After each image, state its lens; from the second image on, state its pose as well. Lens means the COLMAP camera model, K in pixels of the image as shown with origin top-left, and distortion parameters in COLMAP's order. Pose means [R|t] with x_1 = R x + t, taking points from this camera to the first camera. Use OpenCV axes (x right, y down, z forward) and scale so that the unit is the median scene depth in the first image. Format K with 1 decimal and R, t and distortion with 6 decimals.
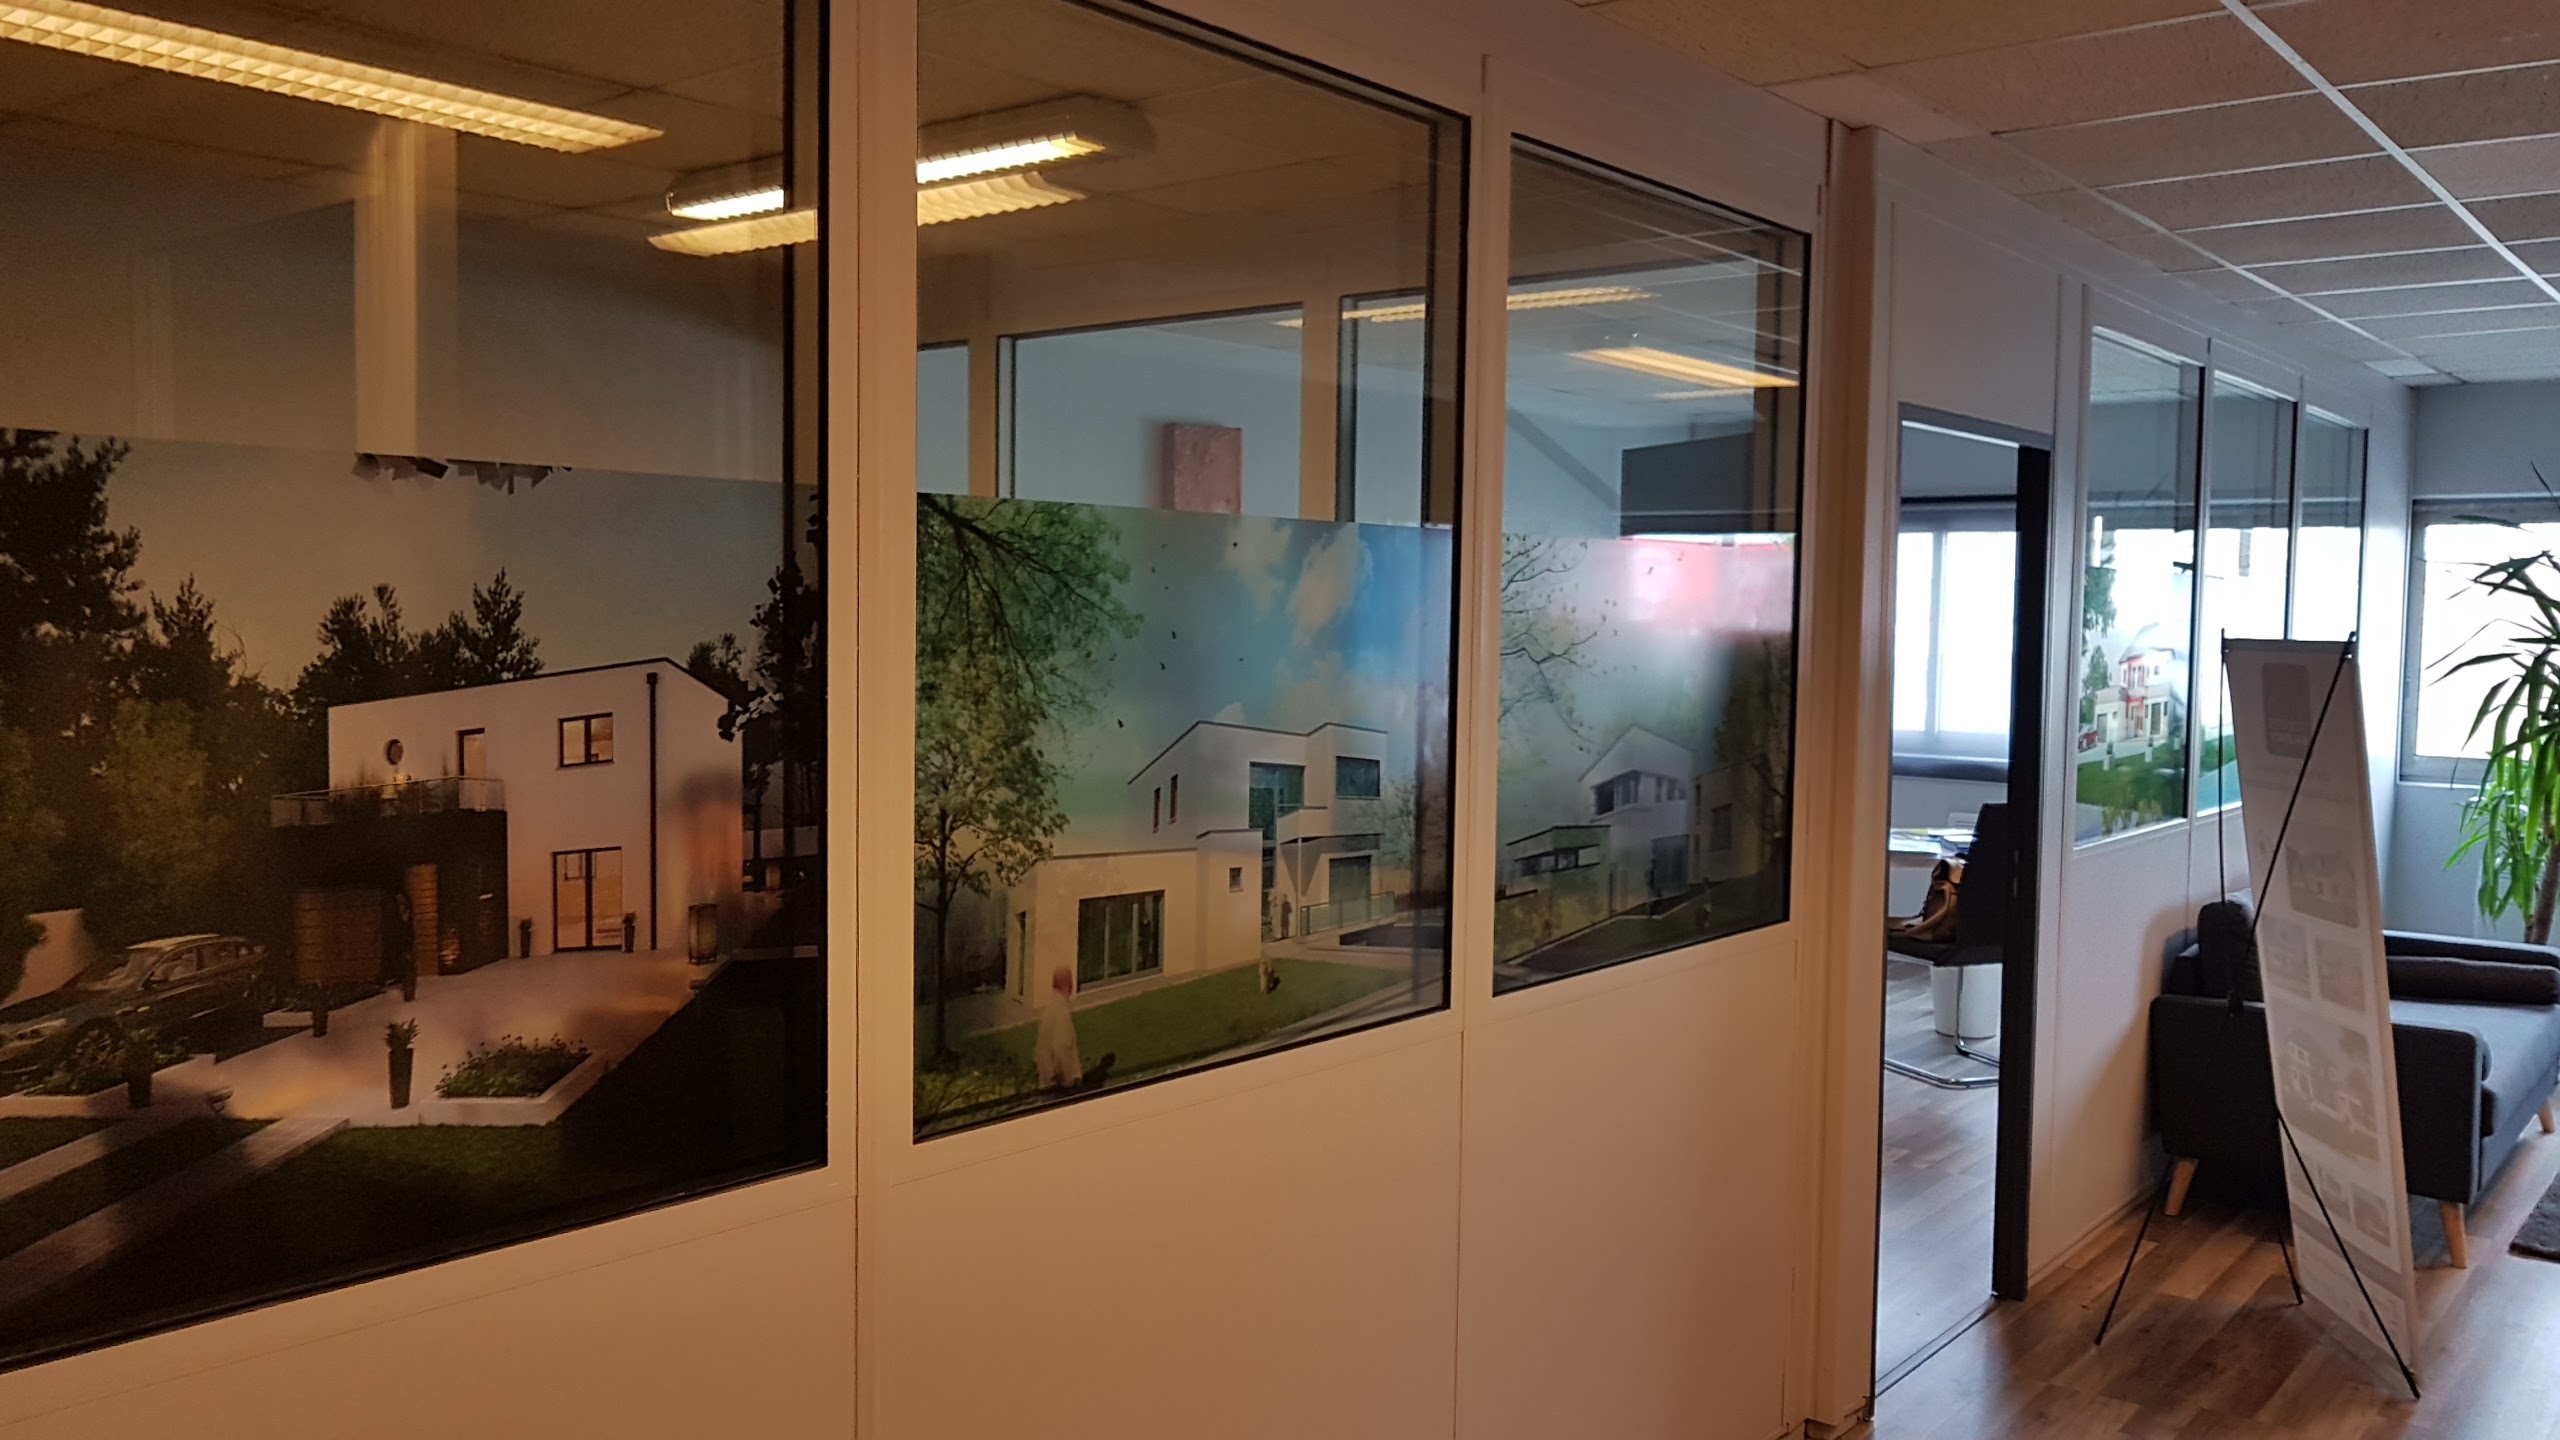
lens RADIAL K [[1987.5, 0, 1272.6], [0, 1987.5, 735.9], [0, 0, 1]] dist [-0.009147, 0.006765]
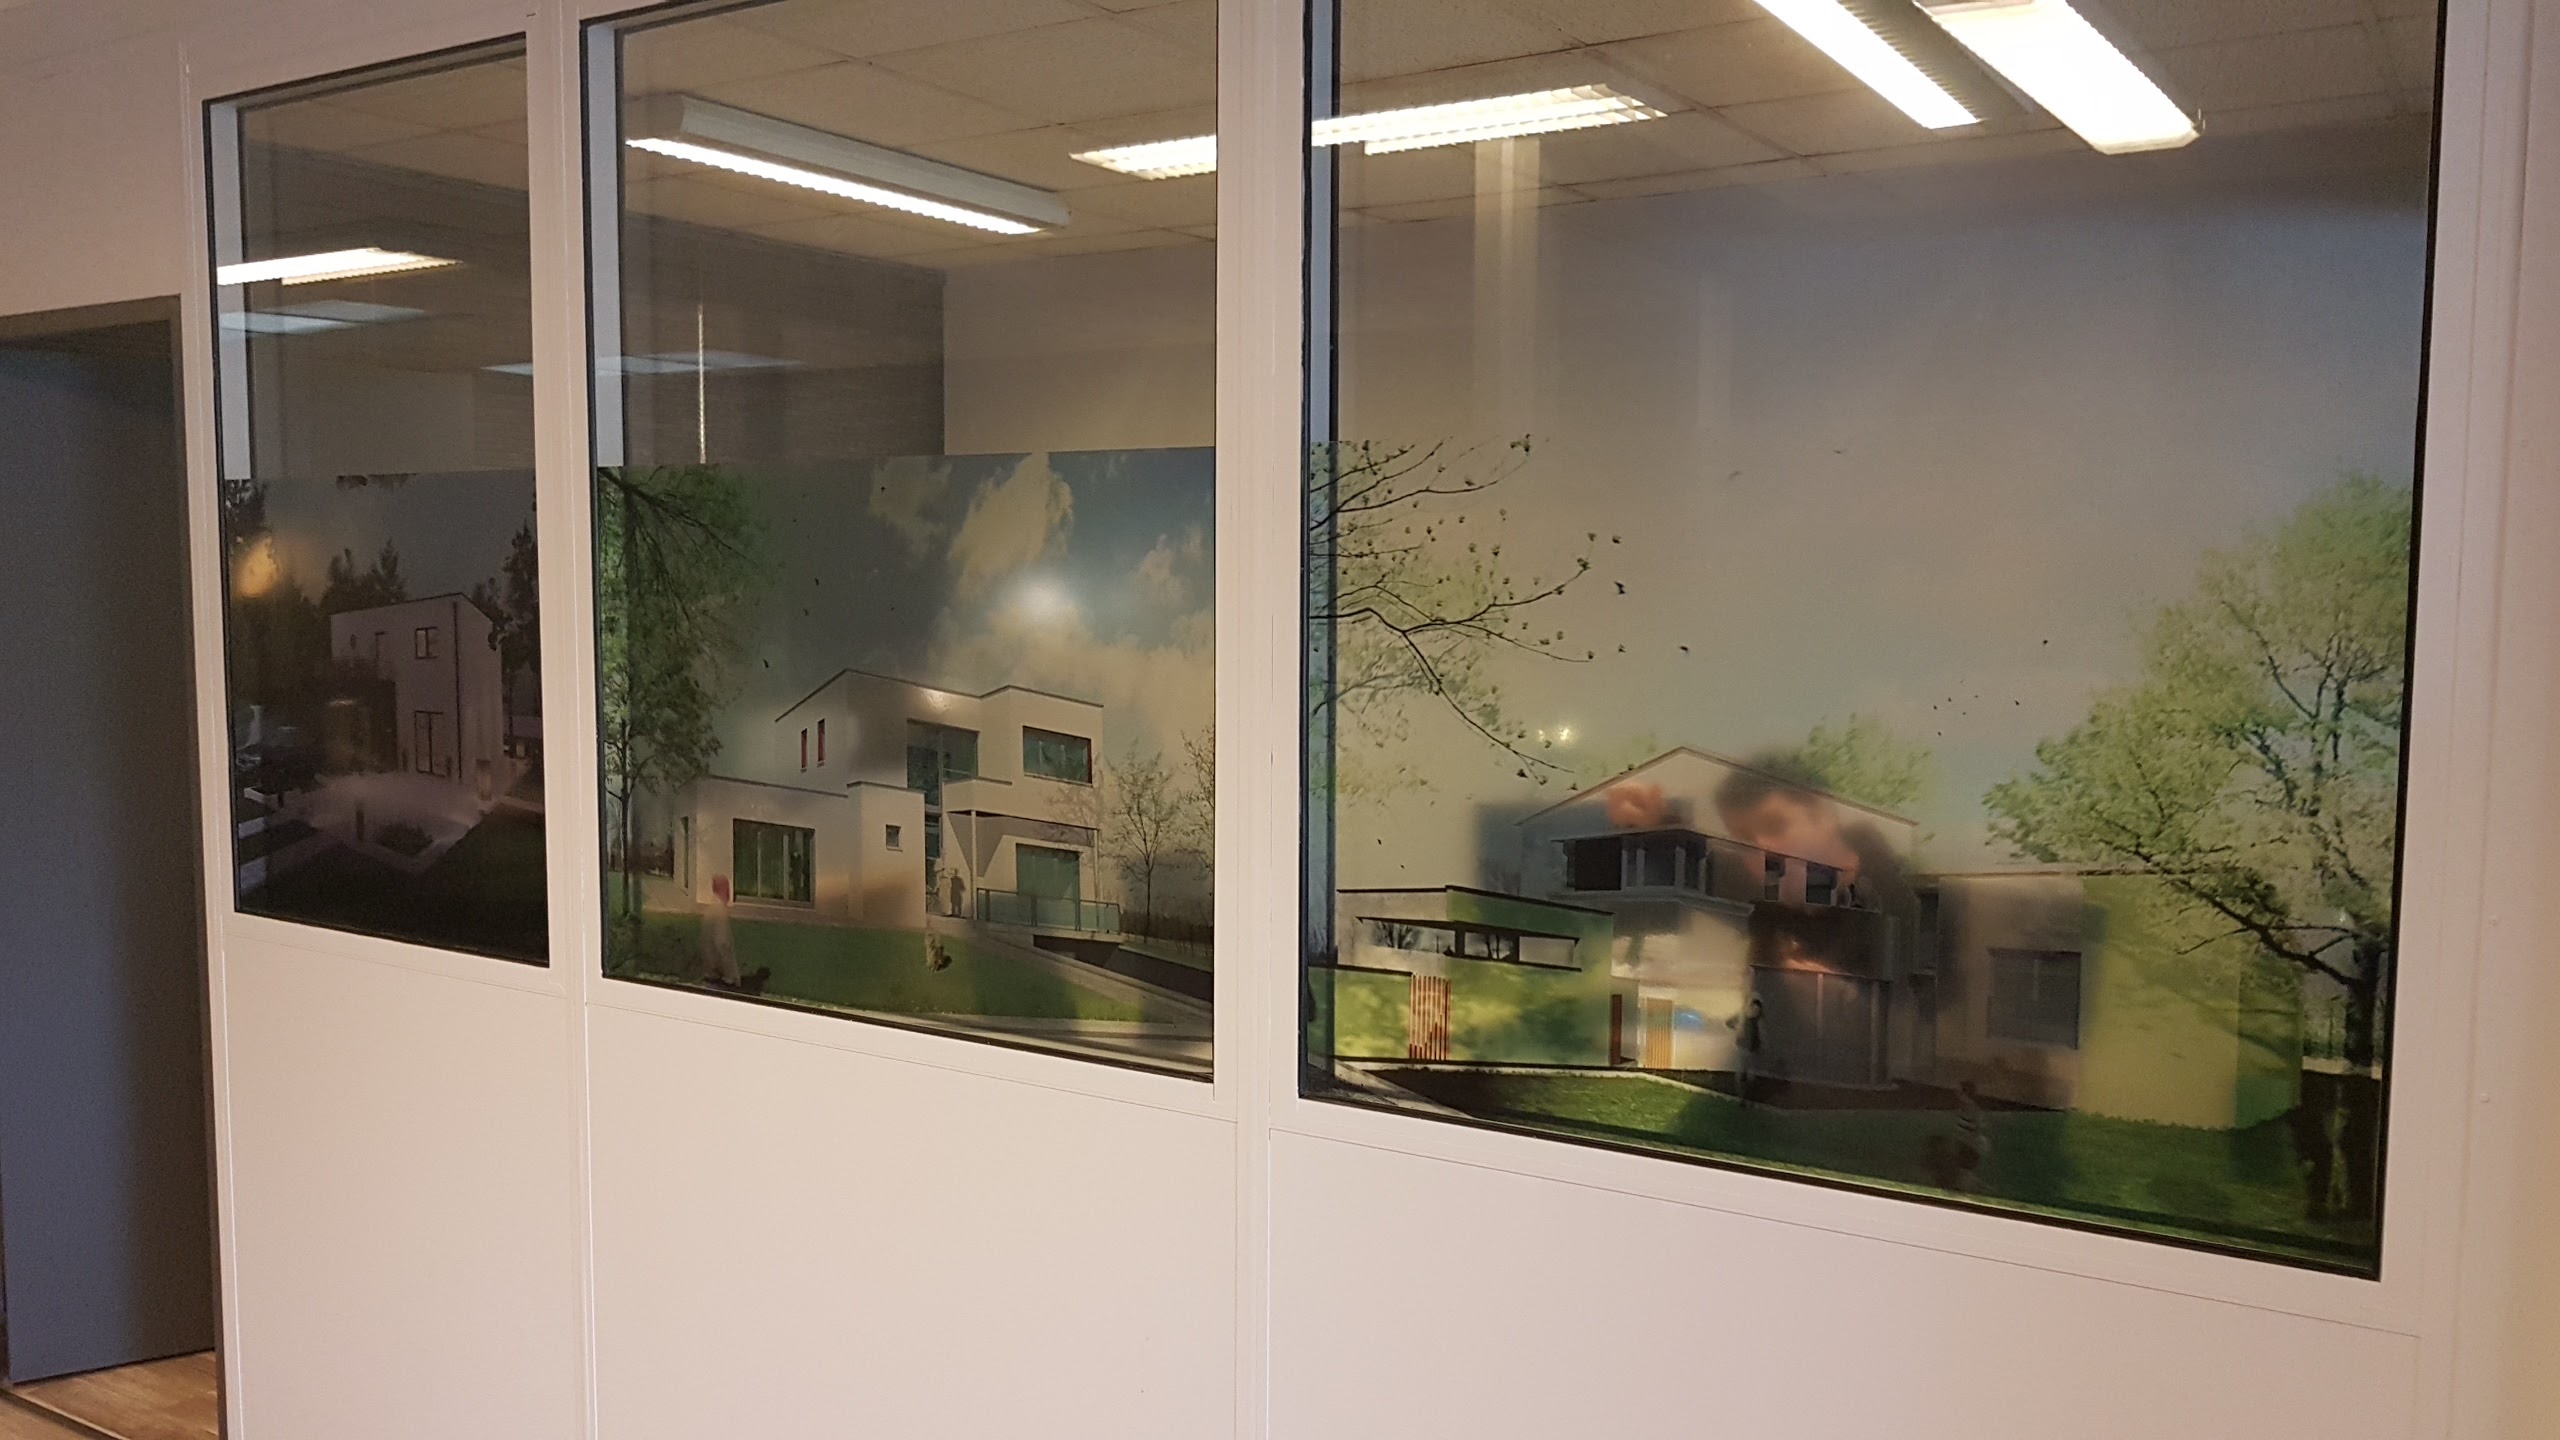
lens RADIAL K [[1987.5, 0, 1272.6], [0, 1987.5, 735.9], [0, 0, 1]] dist [-0.009147, 0.006765]
pose [[0.130453, 0.070692, -0.988931, 1.078627], [-0.066963, 0.995805, 0.062350, -0.055642], [0.989191, 0.058088, 0.134640, 1.186645]]
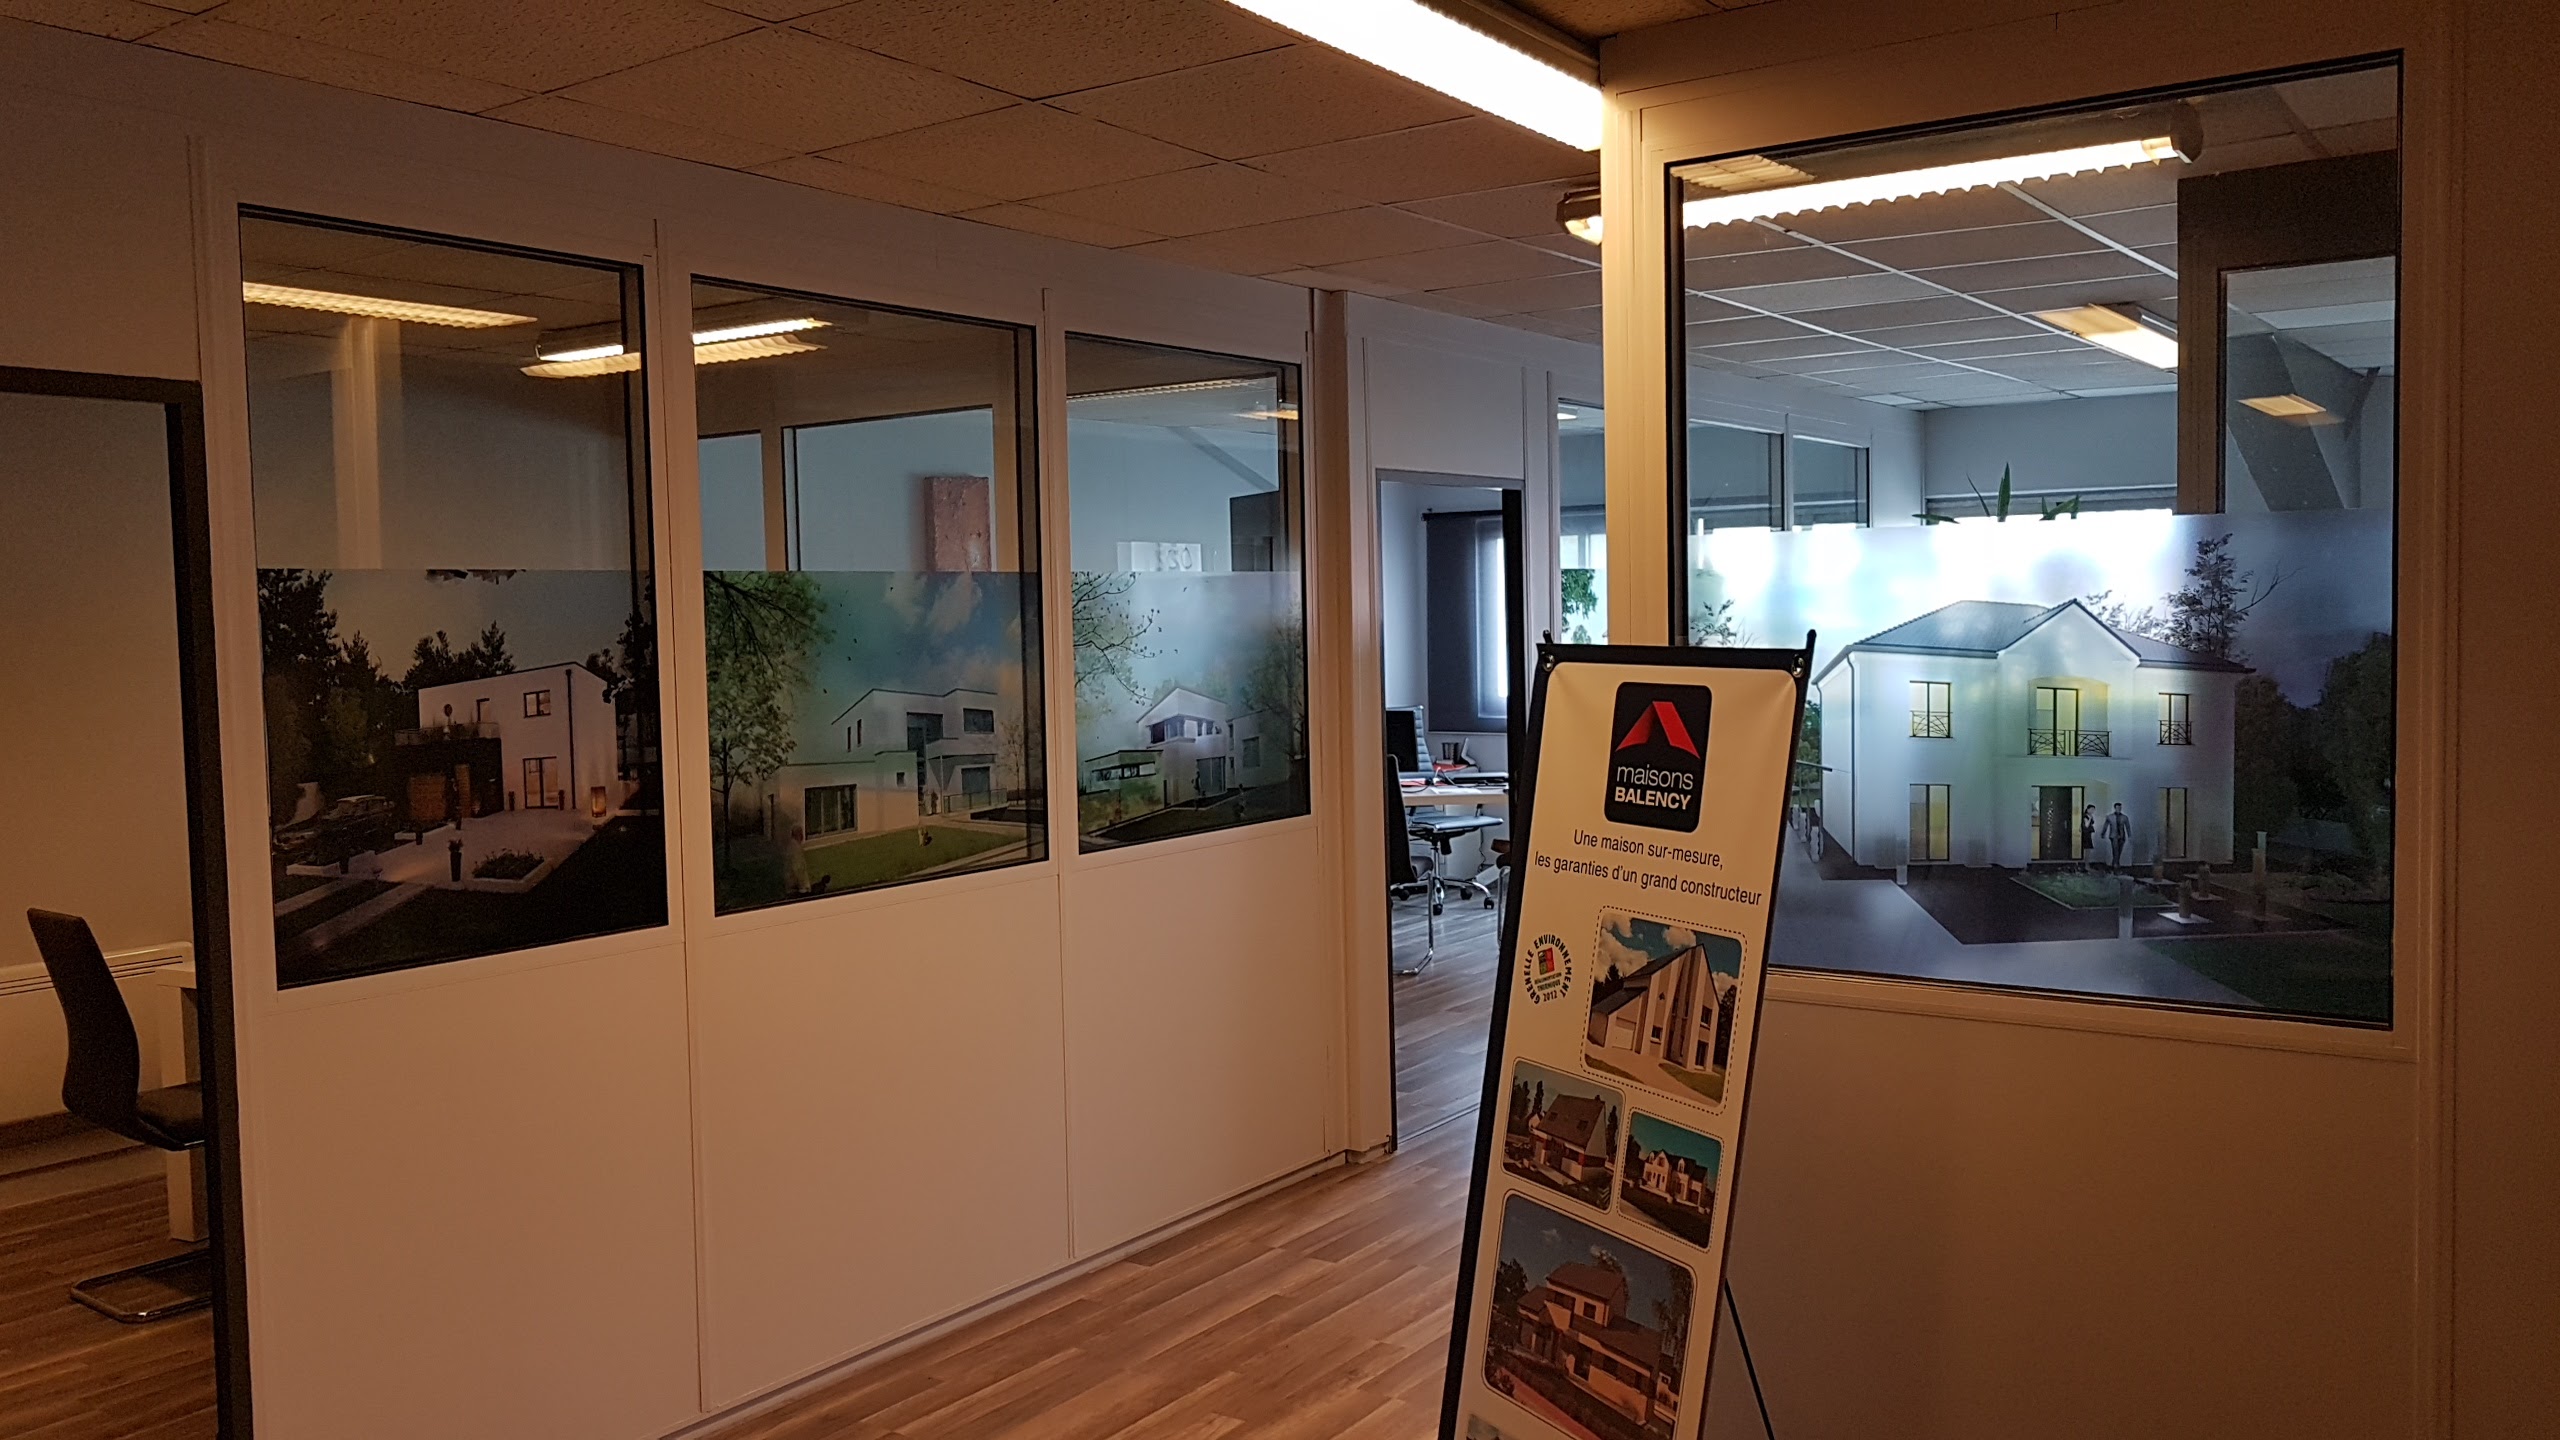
lens RADIAL K [[1961.8, 0, 1222.1], [0, 1961.8, 726.1], [0, 0, 1]] dist [0.014096, 0.005687]
pose [[0.997912, -0.039111, 0.051397, 0.199970], [0.039363, 0.999217, -0.003904, 0.048992], [-0.051204, 0.005919, 0.998671, -0.839531]]
